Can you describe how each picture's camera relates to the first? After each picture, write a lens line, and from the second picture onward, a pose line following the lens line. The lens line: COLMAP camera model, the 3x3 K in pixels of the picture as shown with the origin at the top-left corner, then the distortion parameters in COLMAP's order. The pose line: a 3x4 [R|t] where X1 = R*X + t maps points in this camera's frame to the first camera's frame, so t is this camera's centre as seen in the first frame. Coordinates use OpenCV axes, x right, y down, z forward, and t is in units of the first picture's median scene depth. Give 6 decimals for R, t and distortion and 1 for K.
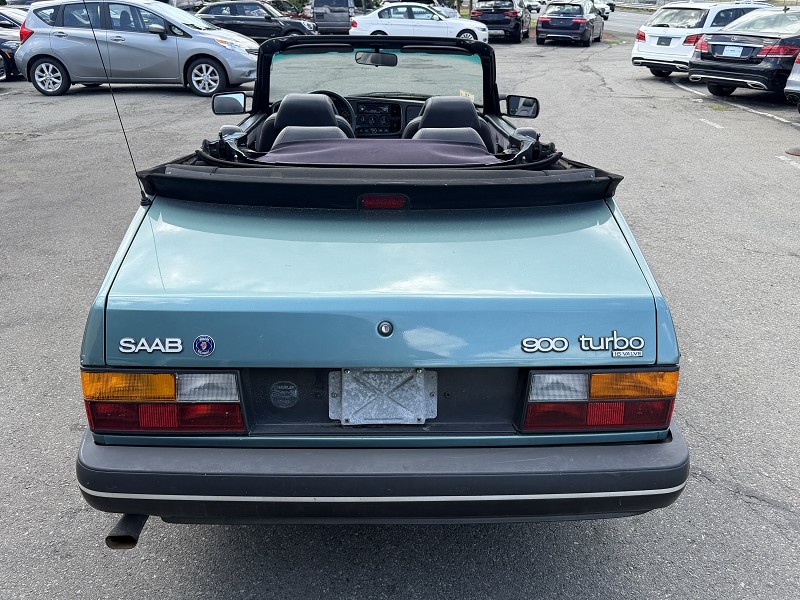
lens RADIAL K [[698.0, 0, 400.0], [0, 698.0, 300.0], [0, 0, 1]] dist [0.186480, -0.437576]
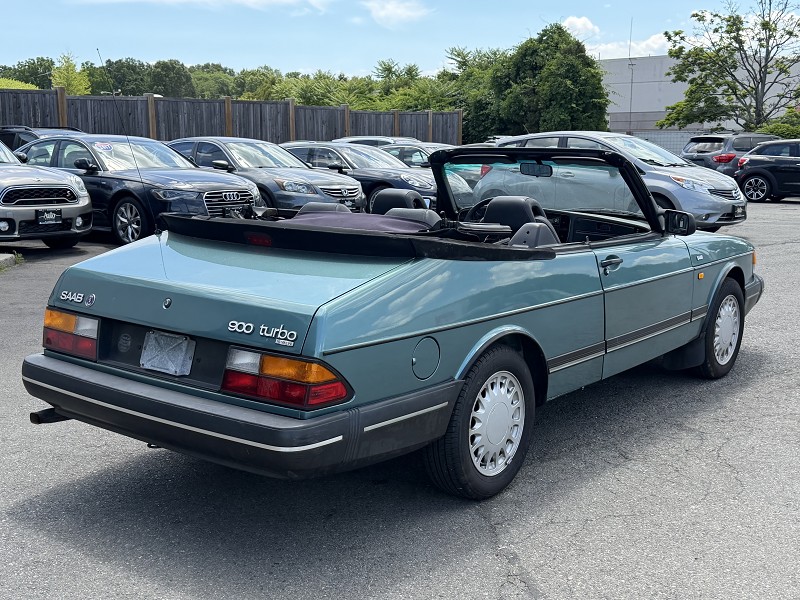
lens RADIAL K [[987.8, 0, 400.0], [0, 987.8, 300.0], [0, 0, 1]] dist [0.117579, 0.000407]
pose [[0.769083, 0.101428, -0.631049, 1.584009], [-0.251810, 0.955557, -0.153305, 0.219685], [0.587454, 0.276809, 0.760444, -0.290359]]
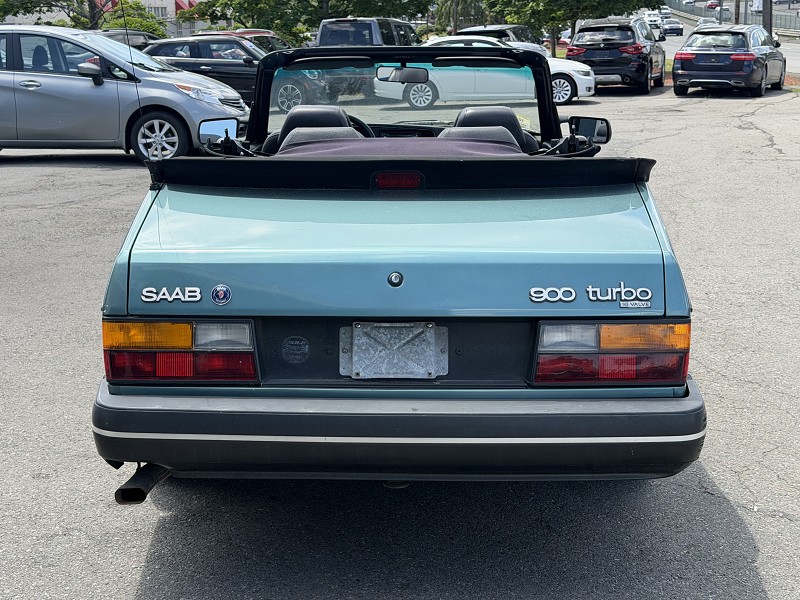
lens RADIAL K [[1237.8, 0, 400.0], [0, 1237.8, 300.0], [0, 0, 1]] dist [0.146855, -0.097674]
pose [[0.998783, -0.006786, -0.048851, 0.069995], [-0.002710, 0.981442, -0.191739, 0.395085], [0.049245, 0.191638, 0.980229, -0.727814]]
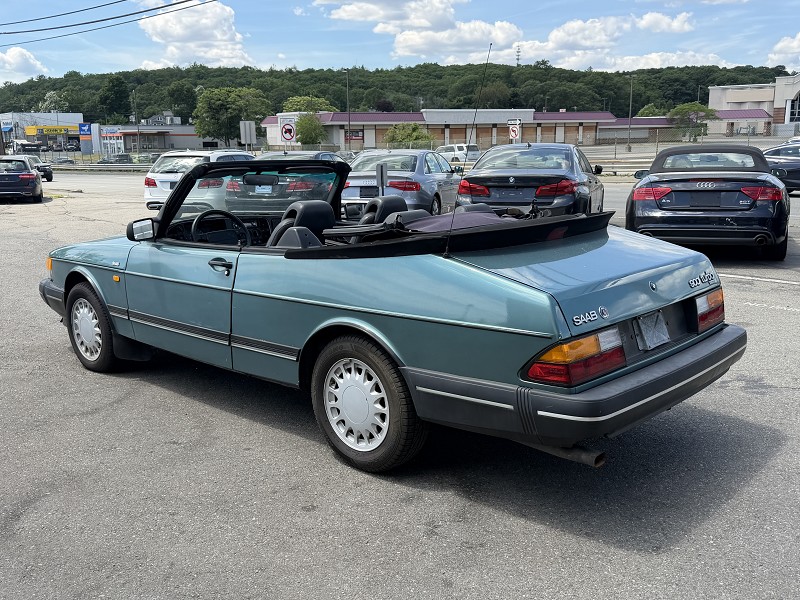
lens RADIAL K [[759.9, 0, 400.0], [0, 759.9, 300.0], [0, 0, 1]] dist [0.010705, 0.007211]
pose [[0.710158, -0.158781, 0.685904, -1.650462], [0.301231, 0.949085, -0.092177, 0.053992], [-0.636345, 0.272076, 0.721831, 0.051149]]
